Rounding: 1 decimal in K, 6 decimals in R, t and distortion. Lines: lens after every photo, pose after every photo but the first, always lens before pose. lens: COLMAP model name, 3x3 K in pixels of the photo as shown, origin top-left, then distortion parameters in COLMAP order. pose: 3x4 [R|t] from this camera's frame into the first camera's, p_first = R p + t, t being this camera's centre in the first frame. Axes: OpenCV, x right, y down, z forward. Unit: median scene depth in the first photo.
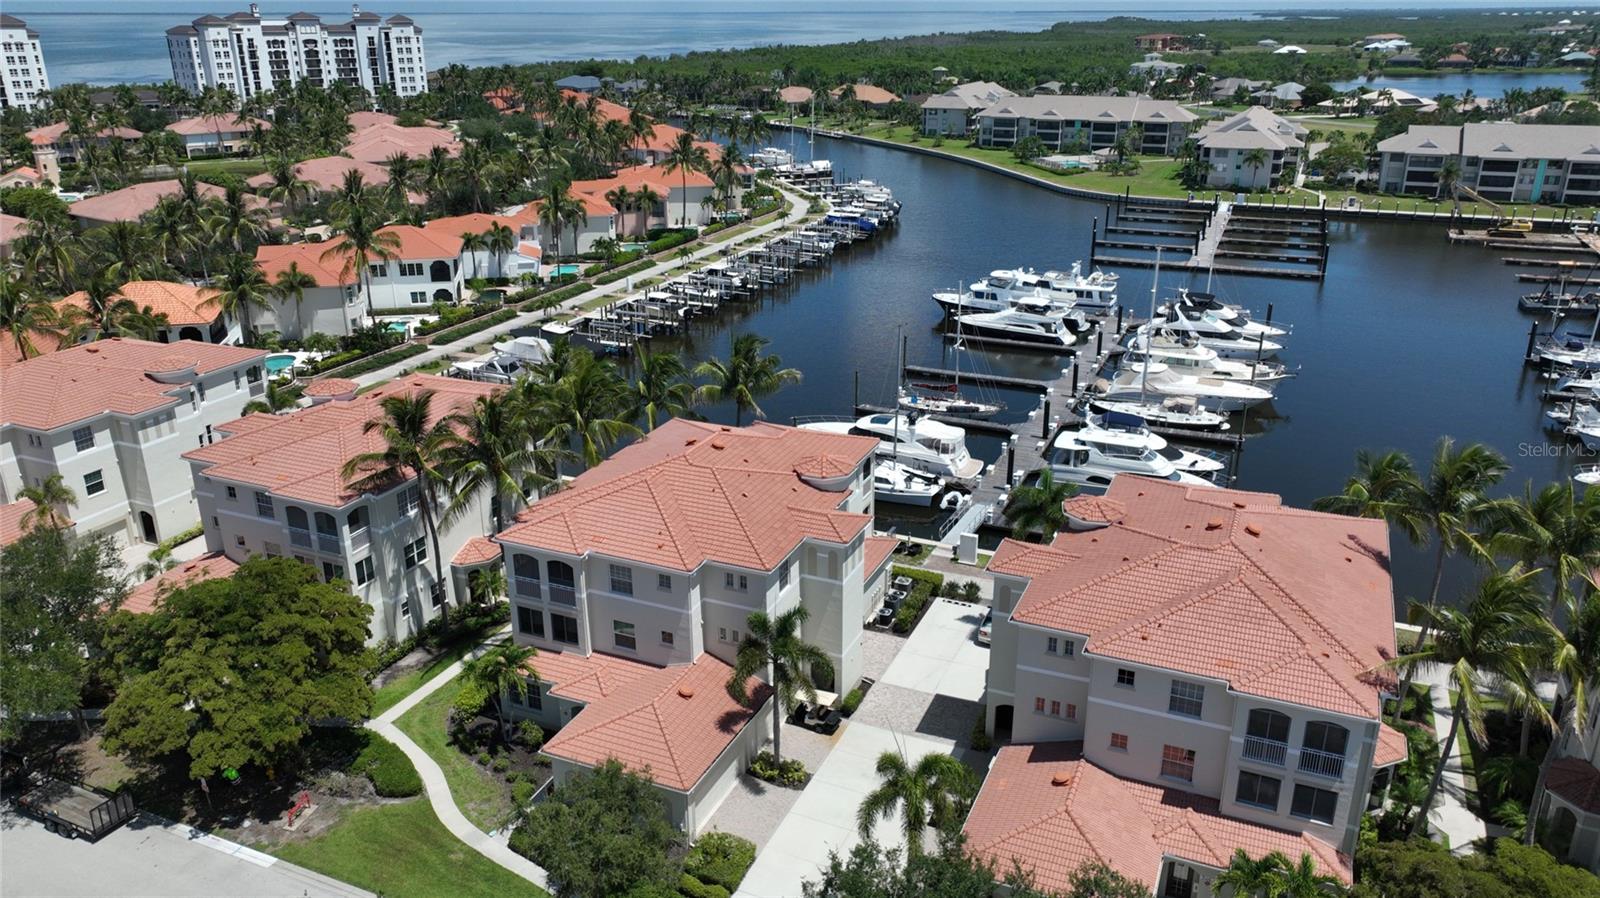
lens RADIAL K [[1158.3, 0, 800.0], [0, 1158.3, 449.0], [0, 0, 1]] dist [0.008557, 0.002891]
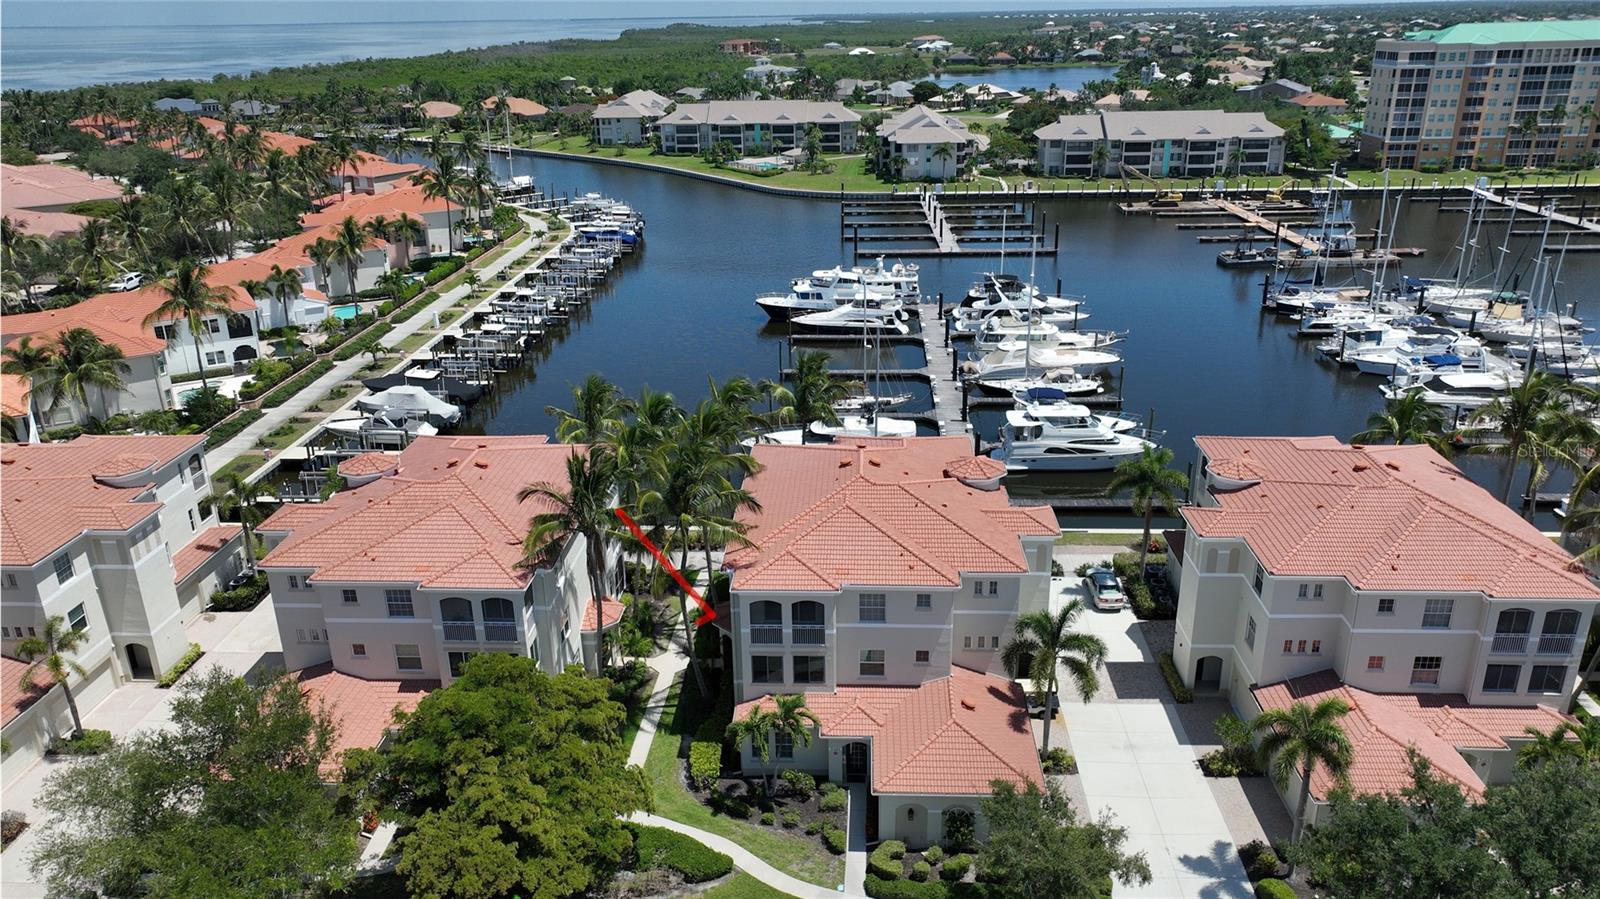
lens RADIAL K [[1137.8, 0, 800.0], [0, 1137.8, 449.5], [0, 0, 1]] dist [0.008917, 0.002795]
pose [[0.935960, -0.137462, 0.324166, -0.183473], [0.137309, 0.990250, 0.023463, -0.018948], [-0.324230, 0.022550, 0.945709, 0.034640]]
